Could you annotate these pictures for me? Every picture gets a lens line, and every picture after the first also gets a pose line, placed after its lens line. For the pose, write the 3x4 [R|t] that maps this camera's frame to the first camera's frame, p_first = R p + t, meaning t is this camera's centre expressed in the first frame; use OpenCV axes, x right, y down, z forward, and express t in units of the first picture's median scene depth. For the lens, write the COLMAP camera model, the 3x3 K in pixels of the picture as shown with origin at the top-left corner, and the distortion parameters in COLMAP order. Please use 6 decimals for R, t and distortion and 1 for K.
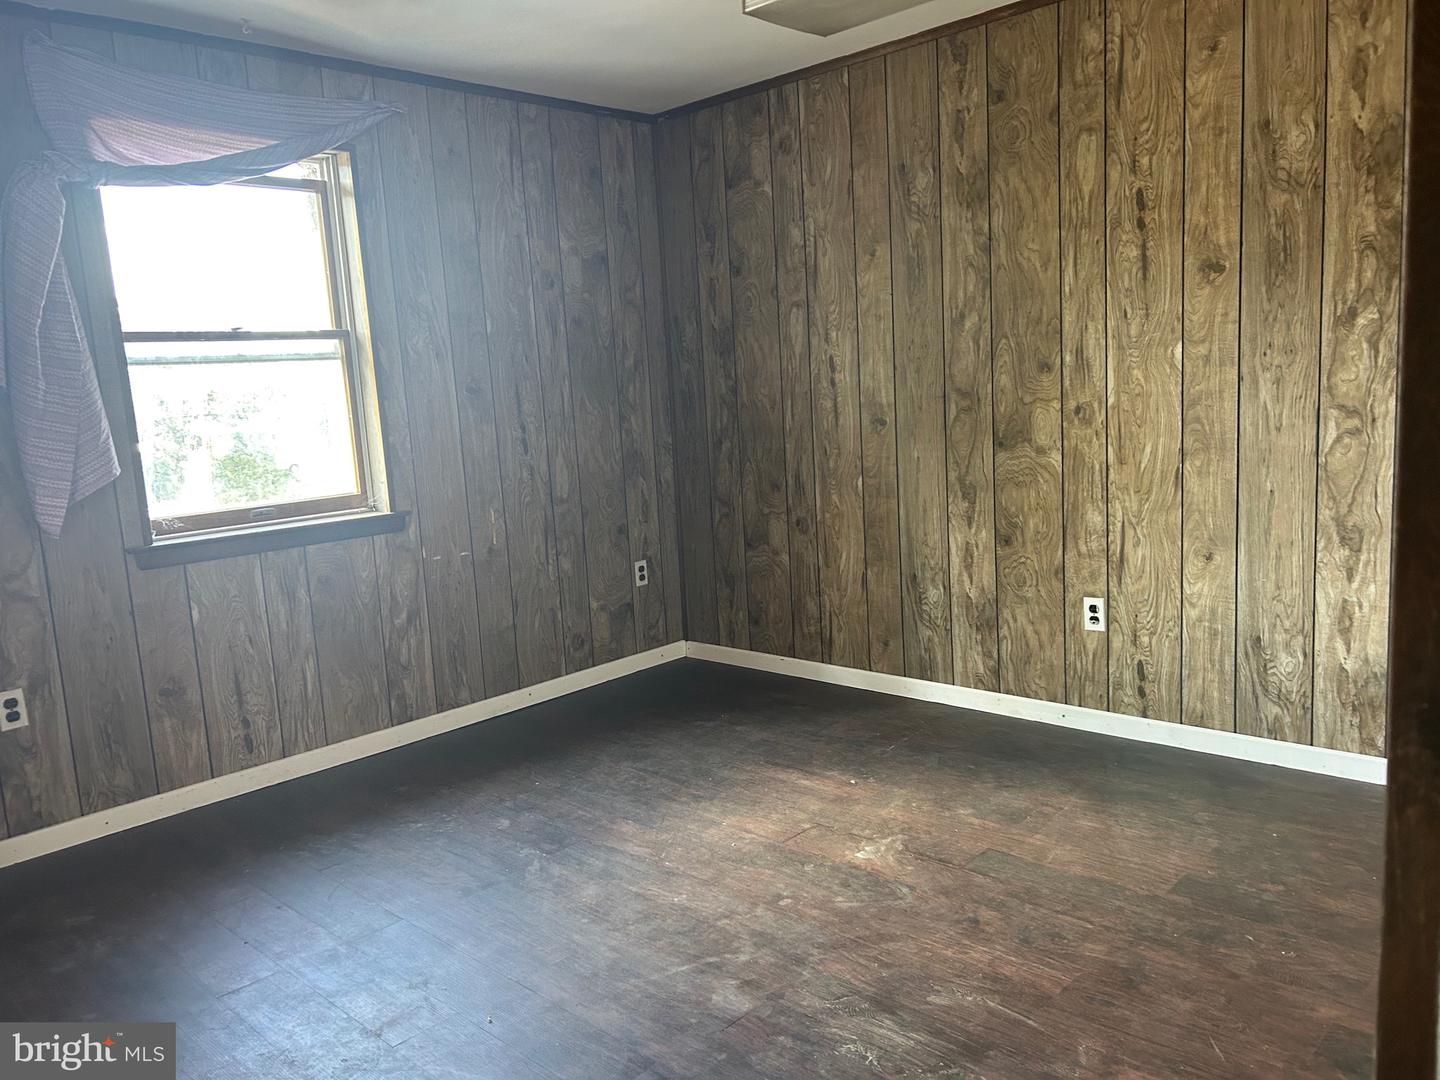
lens RADIAL K [[1076.7, 0, 719.3], [0, 1076.7, 546.3], [0, 0, 1]] dist [0.048583, -0.048859]
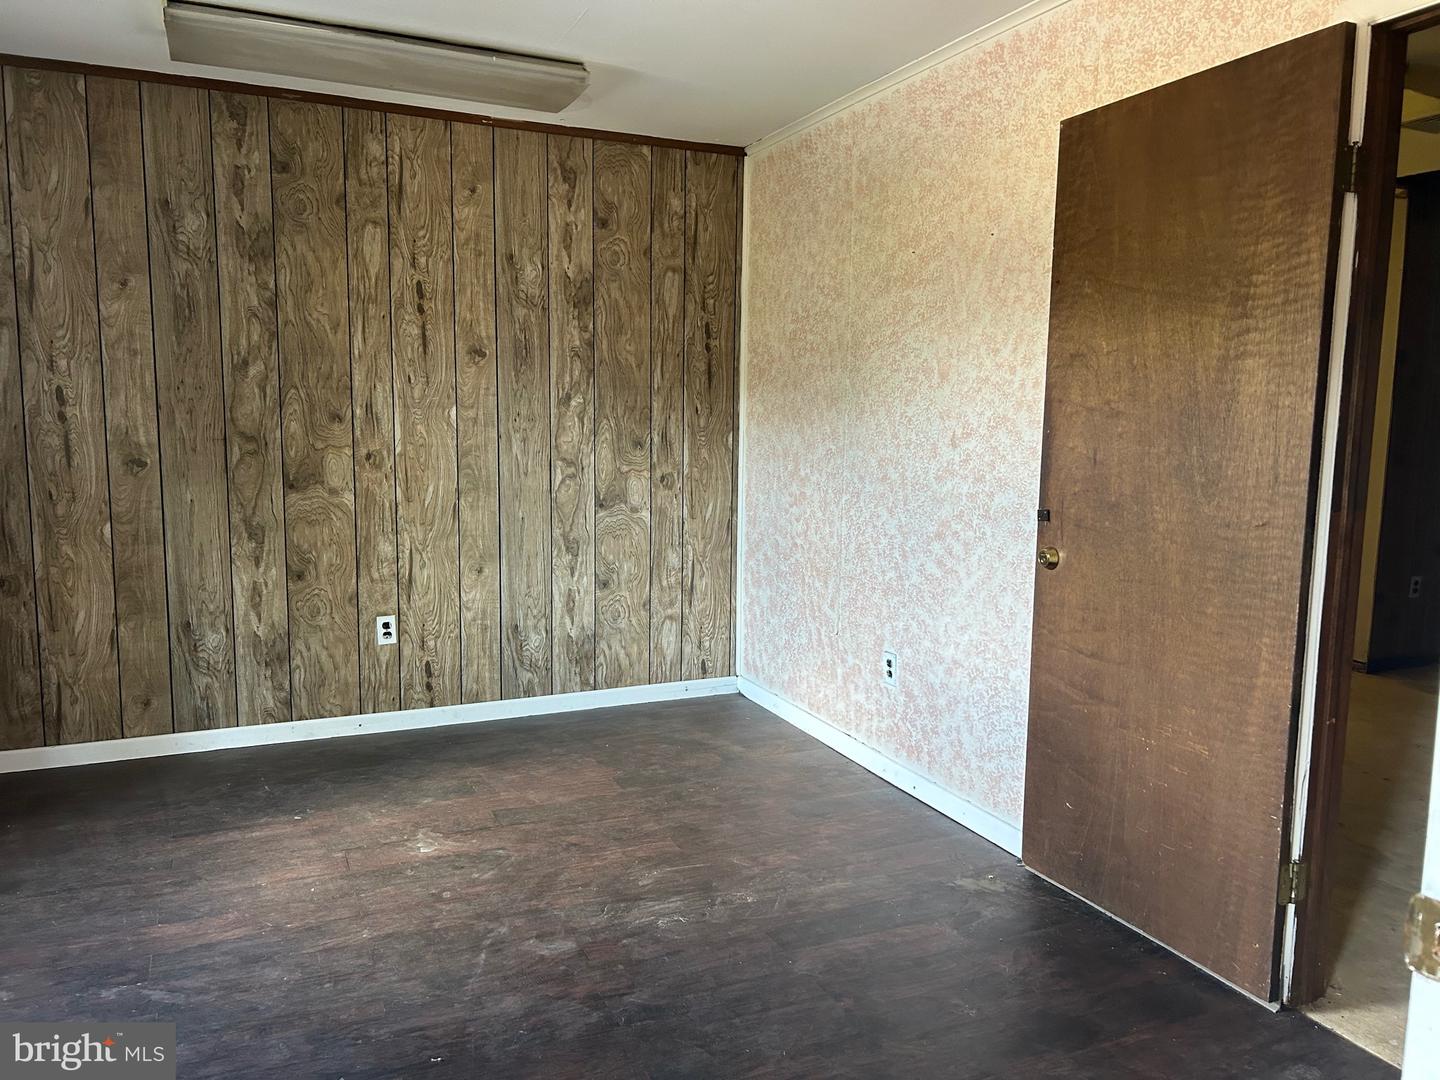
lens RADIAL K [[1081.5, 0, 716.2], [0, 1081.5, 550.5], [0, 0, 1]] dist [0.062829, -0.070392]
pose [[0.385259, -0.056031, 0.921106, -0.615773], [0.101213, 0.994699, 0.018174, -0.008653], [-0.917241, 0.086226, 0.388888, 0.212407]]
